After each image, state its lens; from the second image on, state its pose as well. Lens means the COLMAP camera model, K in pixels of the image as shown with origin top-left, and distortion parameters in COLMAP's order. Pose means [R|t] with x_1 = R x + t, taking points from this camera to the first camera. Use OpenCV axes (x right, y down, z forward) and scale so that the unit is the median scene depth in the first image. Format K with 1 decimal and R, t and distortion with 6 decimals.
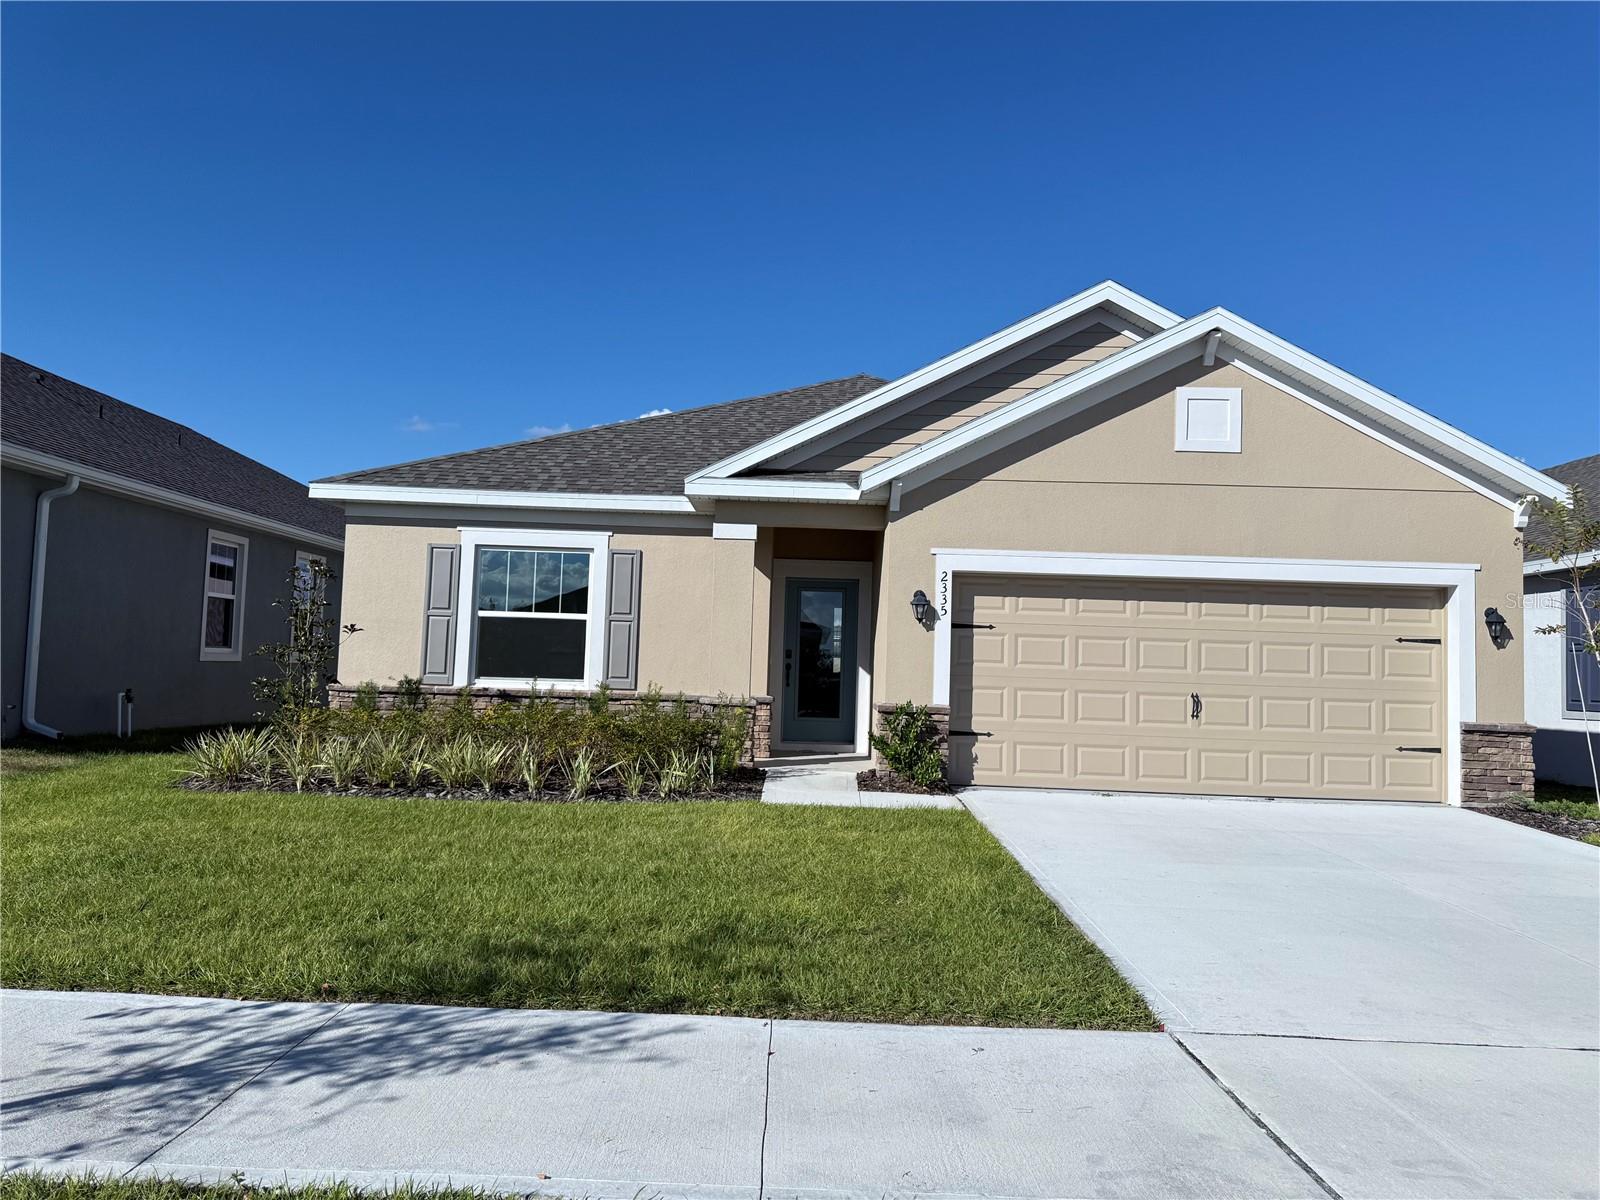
lens RADIAL K [[1115.6, 0, 795.5], [0, 1115.6, 611.0], [0, 0, 1]] dist [0.096176, -0.180629]
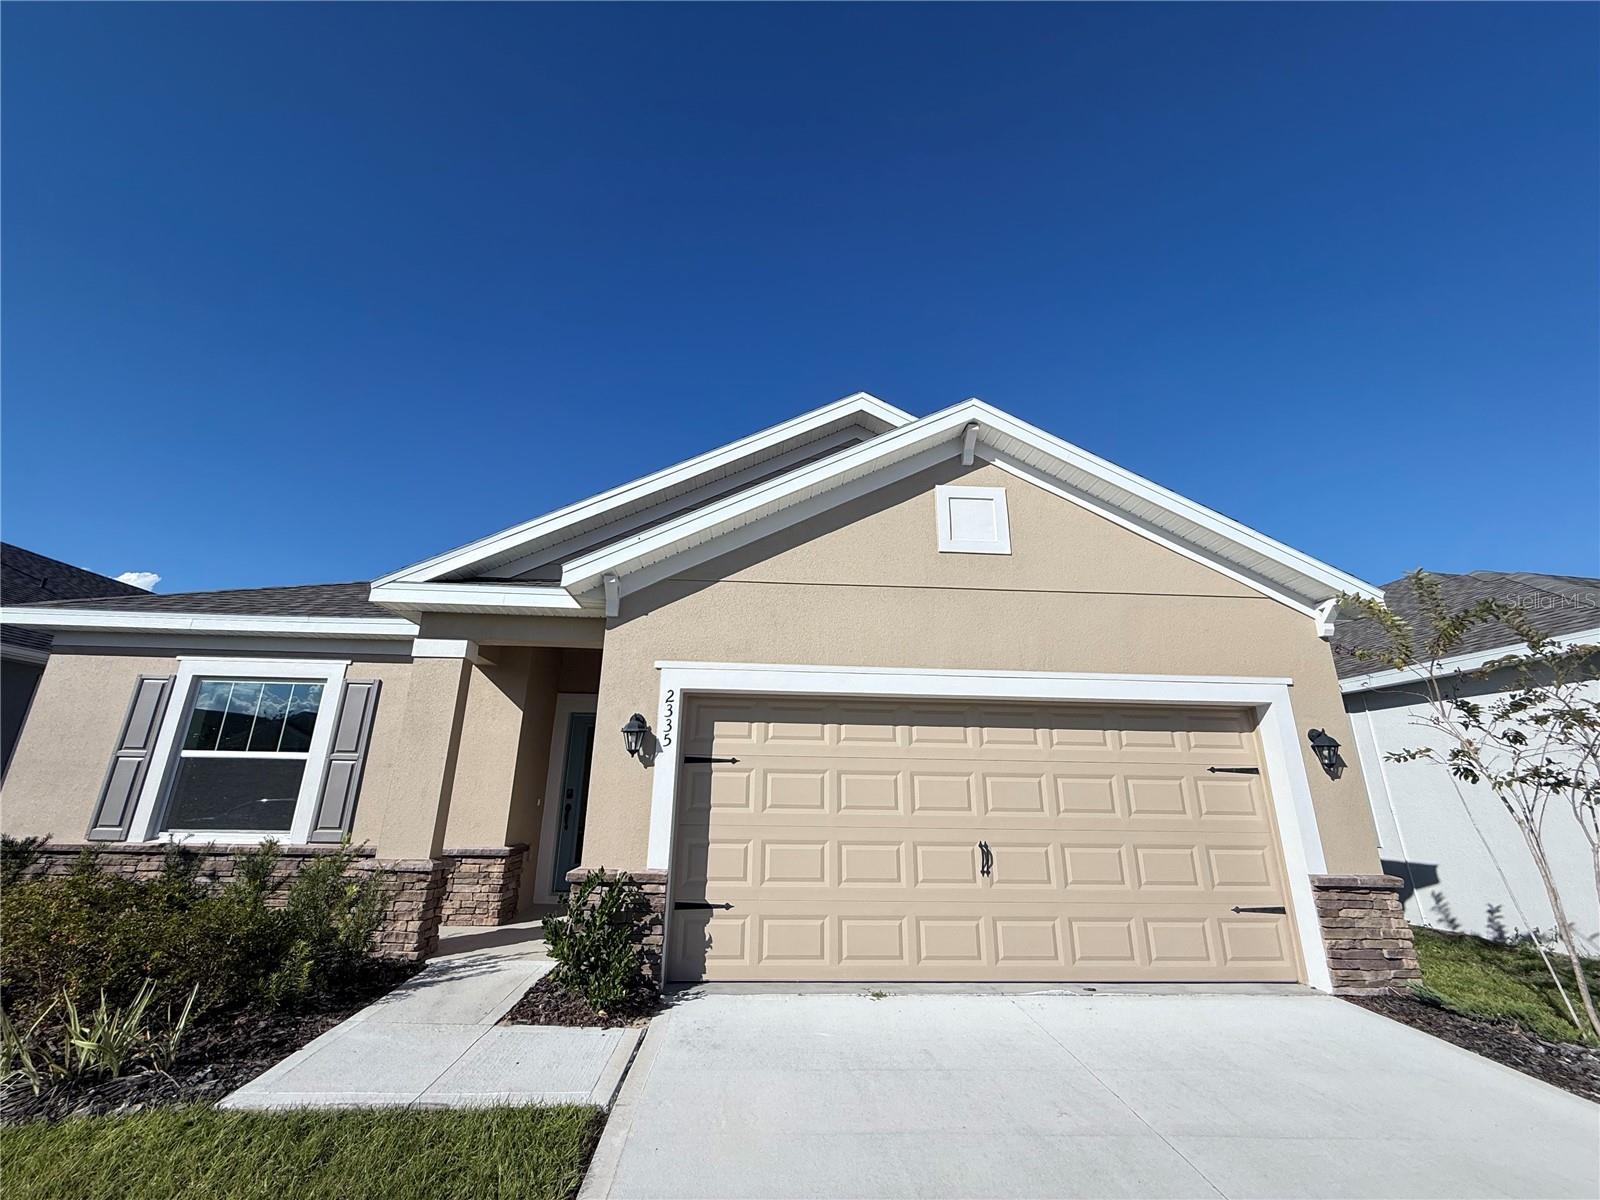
lens RADIAL K [[637.6, 0, 796.3], [0, 637.6, 600.9], [0, 0, 1]] dist [0.000131, 0.000174]
pose [[0.996484, 0.007430, 0.083451, 0.183811], [0.012464, 0.971829, -0.235356, 0.011205], [-0.082848, 0.235569, 0.968320, 0.534193]]
